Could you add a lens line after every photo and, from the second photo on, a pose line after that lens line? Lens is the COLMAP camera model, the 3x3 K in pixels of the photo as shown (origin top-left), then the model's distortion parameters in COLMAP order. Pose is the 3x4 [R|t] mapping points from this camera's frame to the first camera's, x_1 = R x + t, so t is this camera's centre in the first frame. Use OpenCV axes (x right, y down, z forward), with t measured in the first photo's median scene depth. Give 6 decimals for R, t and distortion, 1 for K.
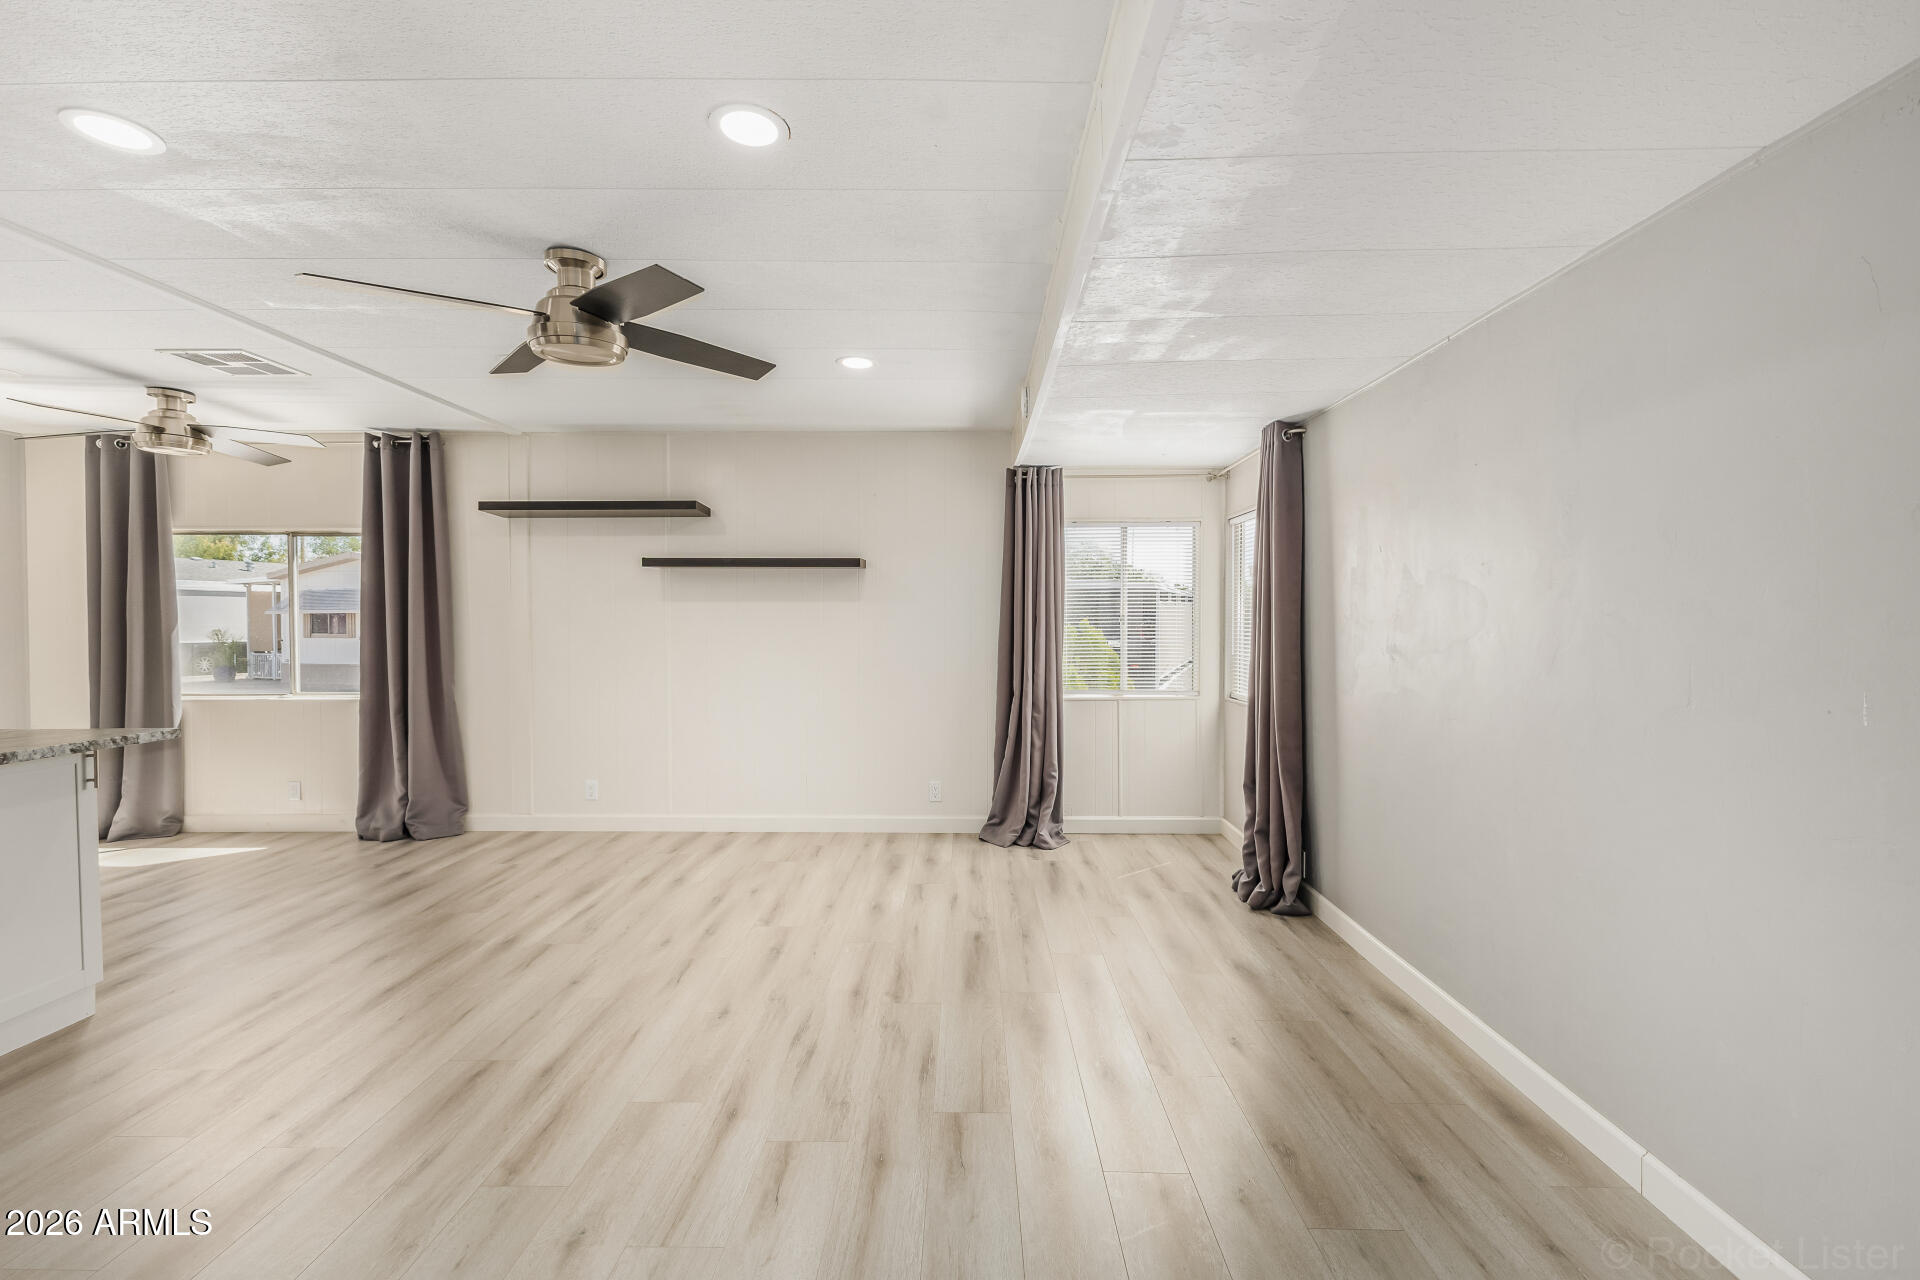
lens RADIAL K [[834.1, 0, 950.8], [0, 834.1, 627.8], [0, 0, 1]] dist [0.010669, -0.002030]
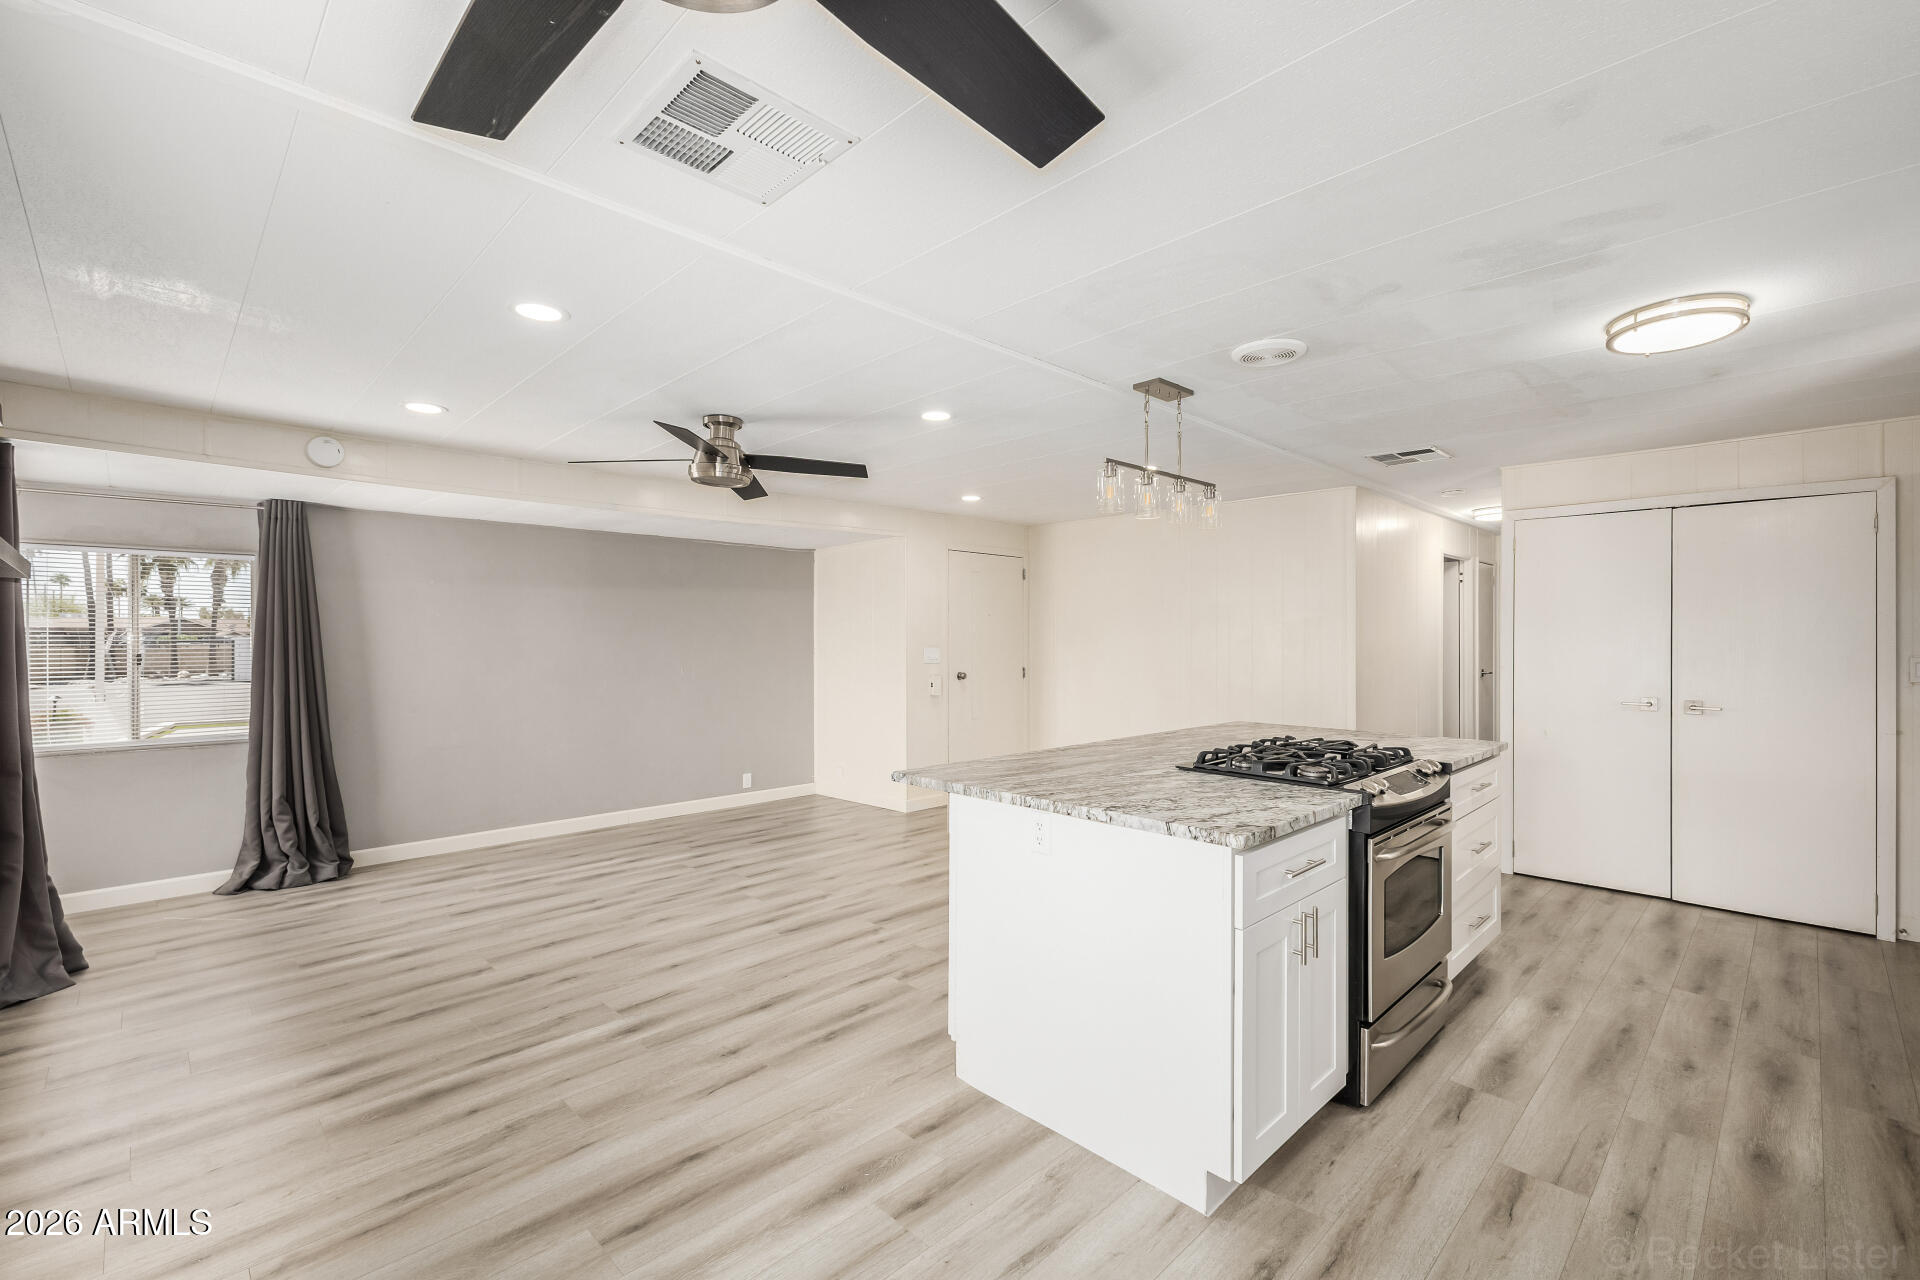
lens RADIAL K [[834.1, 0, 964.4], [0, 834.1, 653.1], [0, 0, 1]] dist [0.010669, -0.002030]
pose [[-0.718381, -0.007605, 0.695608, -1.070289], [0.015121, 0.999533, 0.026544, -0.033483], [-0.695486, 0.029587, -0.717931, 1.056756]]
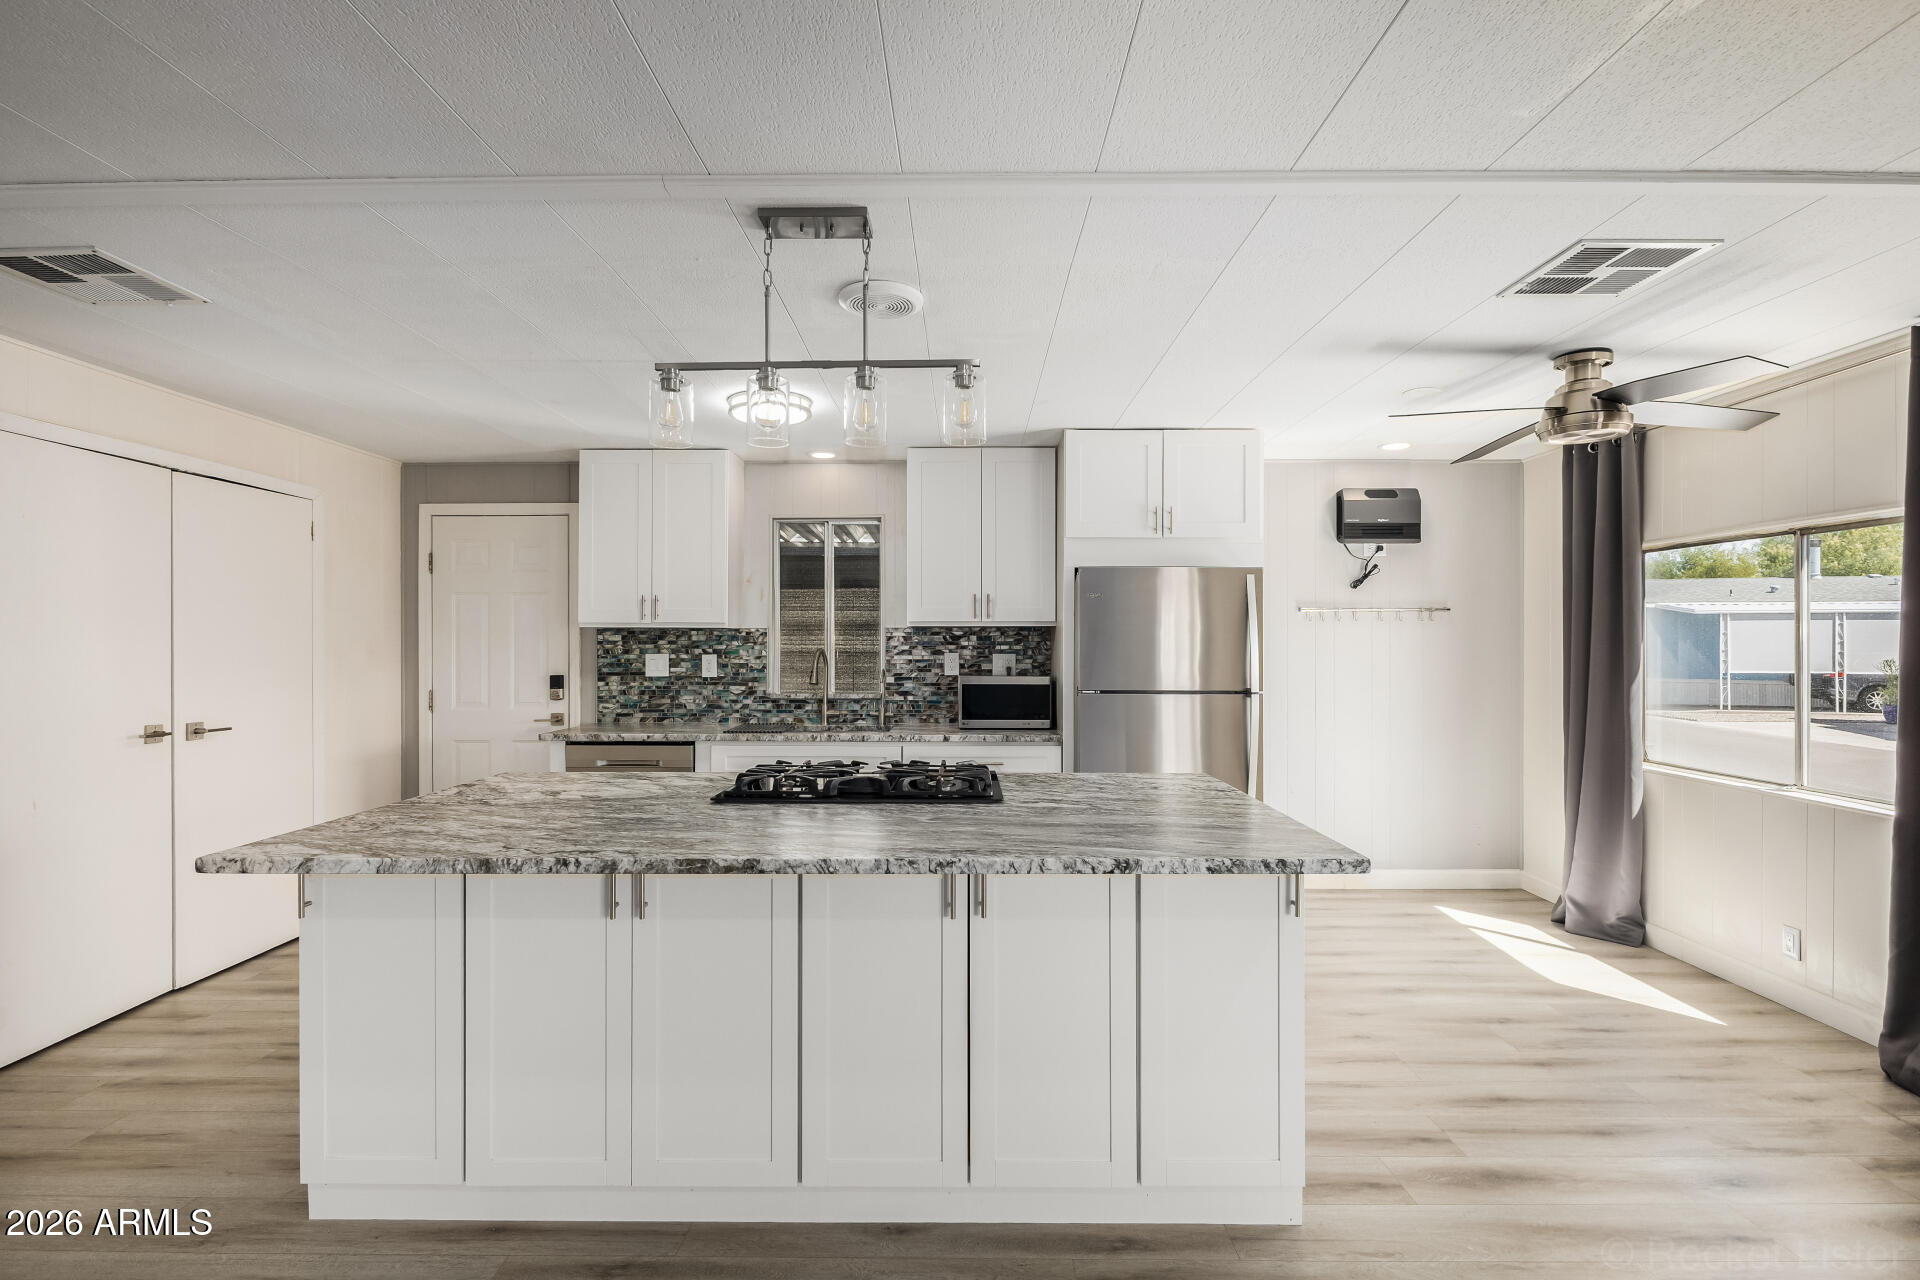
lens RADIAL K [[872.8, 0, 971.7], [0, 872.8, 640.4], [0, 0, 1]] dist [-0.005310, -0.000936]
pose [[0.020250, 0.000583, -0.999795, -0.175237], [-0.014890, 0.999889, 0.000282, -0.025017], [0.999684, 0.014881, 0.020256, 0.439488]]
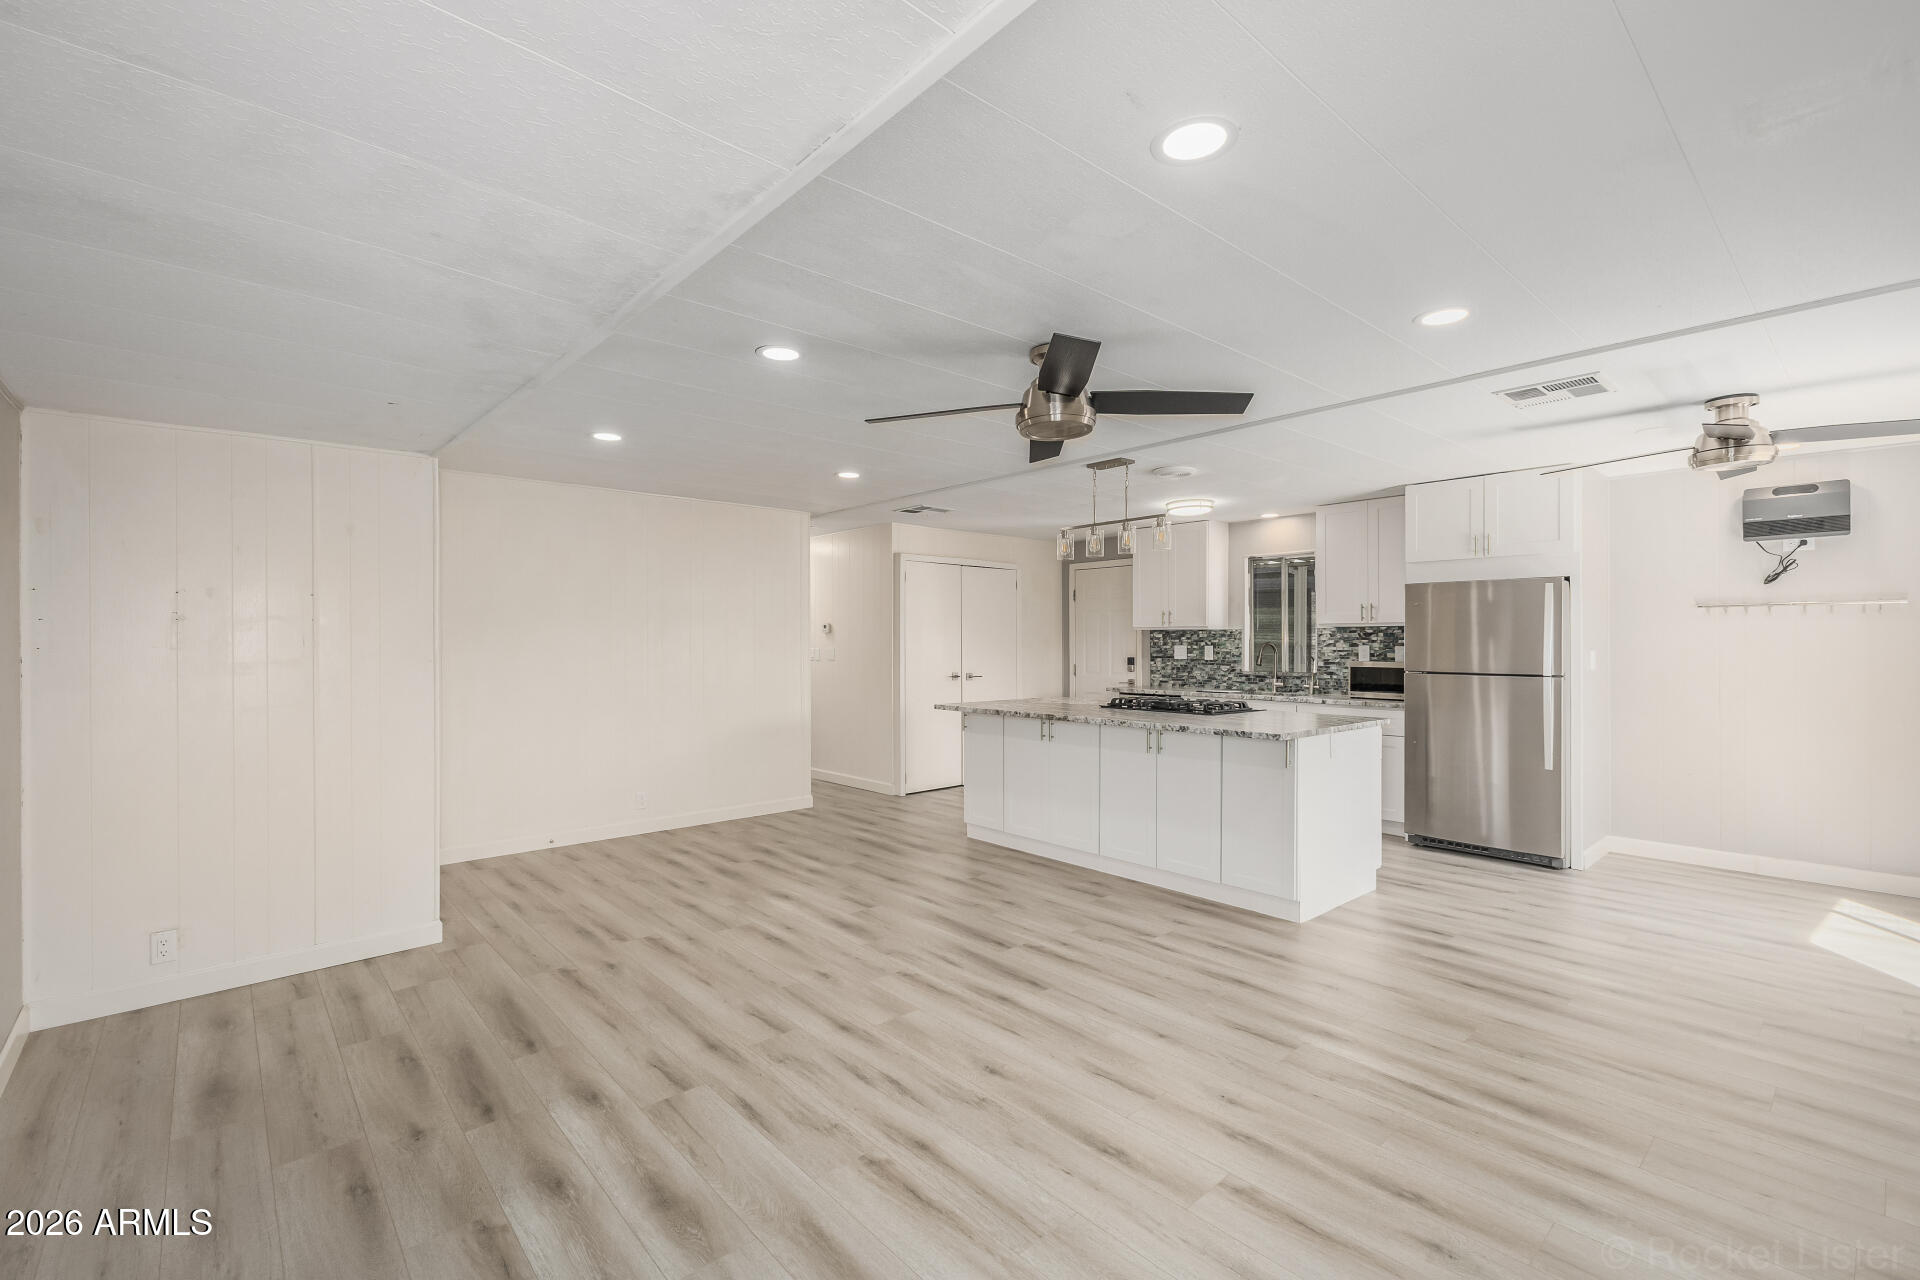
lens RADIAL K [[834.1, 0, 961.8], [0, 834.1, 635.5], [0, 0, 1]] dist [0.010669, -0.002030]
pose [[-0.727263, 0.000374, -0.686359, 0.262625], [-0.005819, 0.999961, 0.006712, -0.031718], [0.686334, 0.008876, -0.727232, 1.047084]]
